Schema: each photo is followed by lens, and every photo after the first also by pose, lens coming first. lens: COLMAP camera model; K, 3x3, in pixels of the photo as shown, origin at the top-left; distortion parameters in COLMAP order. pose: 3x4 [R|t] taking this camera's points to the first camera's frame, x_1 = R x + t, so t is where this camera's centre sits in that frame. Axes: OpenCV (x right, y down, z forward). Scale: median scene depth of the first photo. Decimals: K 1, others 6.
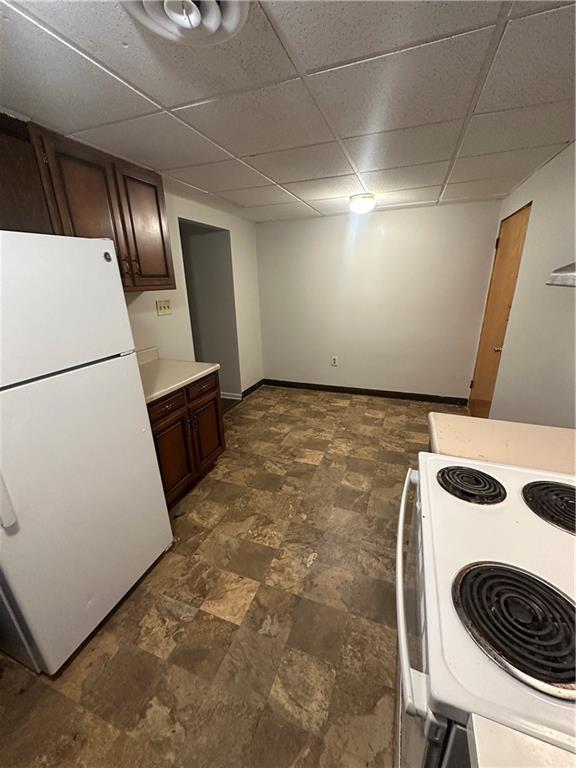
lens RADIAL K [[307.4, 0, 289.2], [0, 307.4, 382.9], [0, 0, 1]] dist [-0.002390, 0.000786]
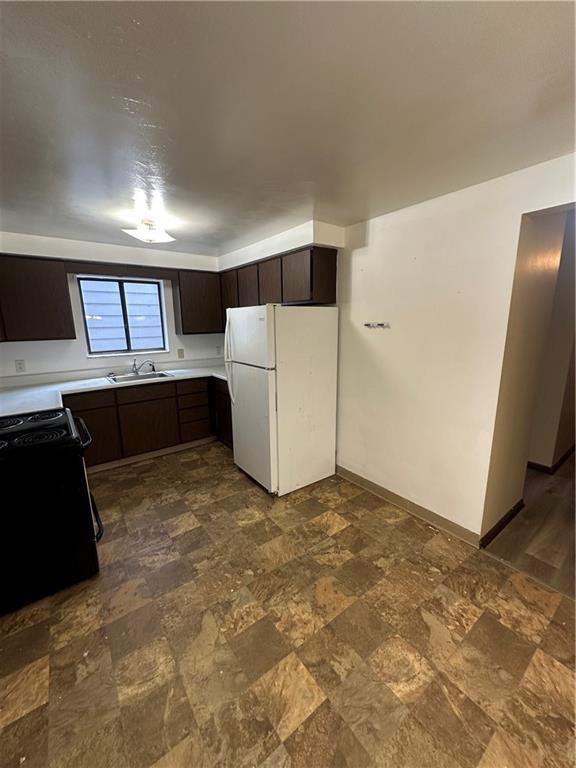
lens RADIAL K [[307.4, 0, 289.2], [0, 307.4, 382.9], [0, 0, 1]] dist [-0.002390, 0.000786]
pose [[0.536773, -0.149822, 0.830318, -0.521007], [0.264932, 0.964263, 0.002721, -0.072930], [-0.801053, 0.218517, 0.557283, 0.253031]]
